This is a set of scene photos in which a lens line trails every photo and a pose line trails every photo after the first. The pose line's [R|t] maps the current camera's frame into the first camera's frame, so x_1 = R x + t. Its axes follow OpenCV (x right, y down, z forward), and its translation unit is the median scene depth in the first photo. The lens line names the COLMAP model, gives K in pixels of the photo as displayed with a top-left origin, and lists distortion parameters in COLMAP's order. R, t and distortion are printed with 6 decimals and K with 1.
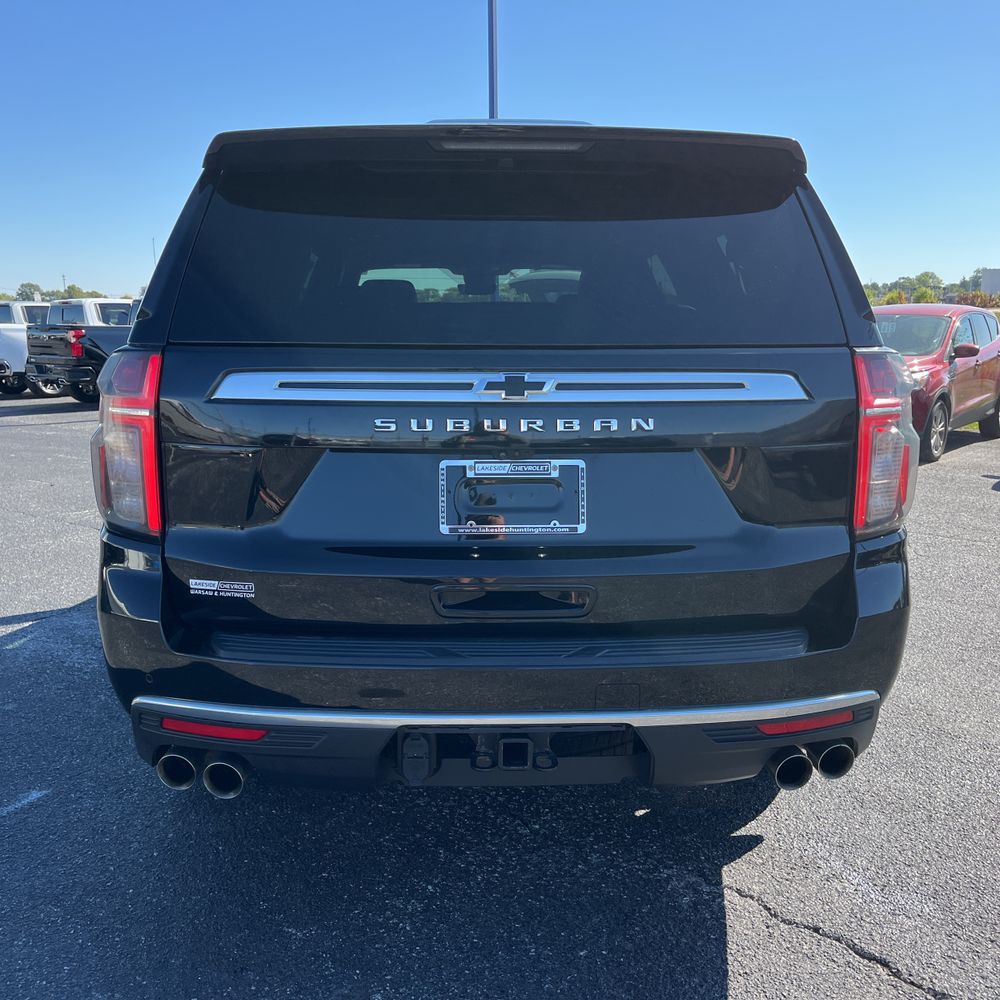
lens RADIAL K [[999.2, 0, 500.0], [0, 999.2, 500.0], [0, 0, 1]] dist [0.097118, -0.206272]
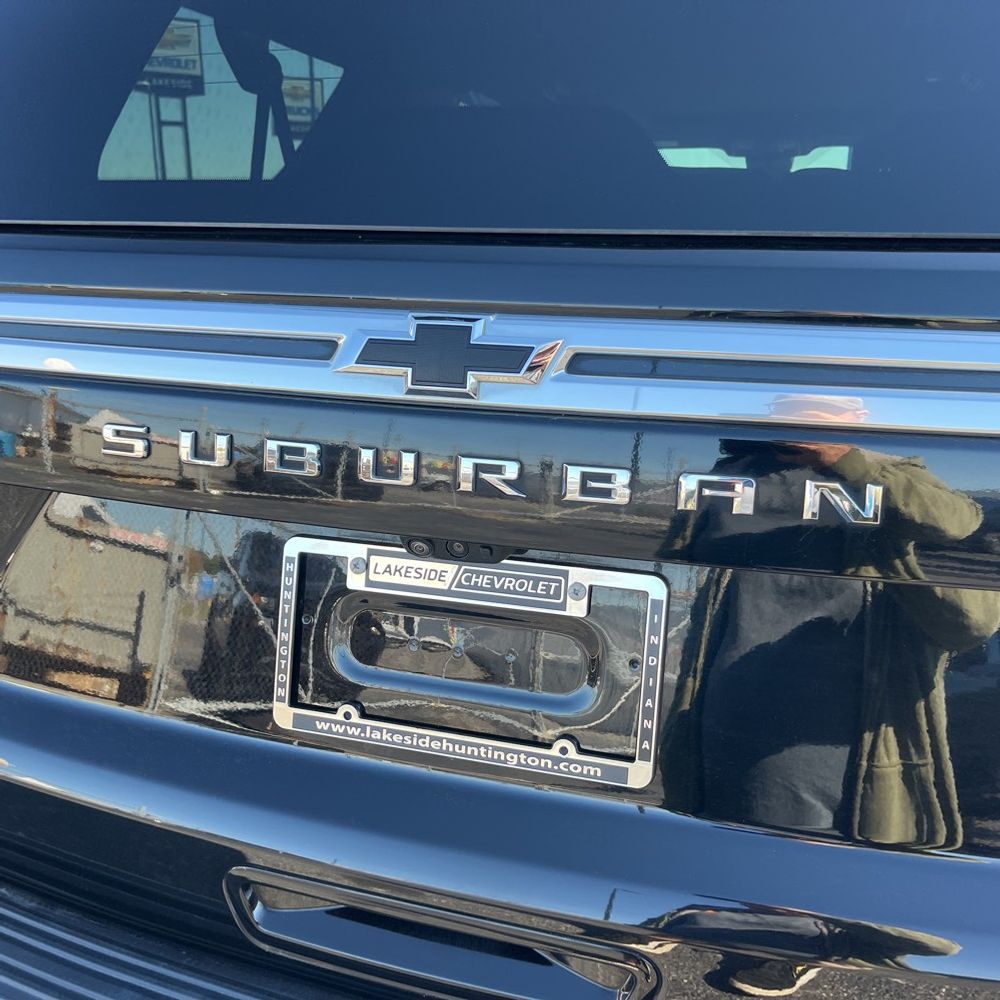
lens RADIAL K [[989.4, 0, 500.0], [0, 989.4, 500.0], [0, 0, 1]] dist [0.097864, -0.130948]
pose [[0.944490, 0.096007, -0.314201, 0.128959], [-0.070598, 0.993318, 0.091300, -0.089420], [0.320867, -0.064050, 0.944956, 0.633741]]
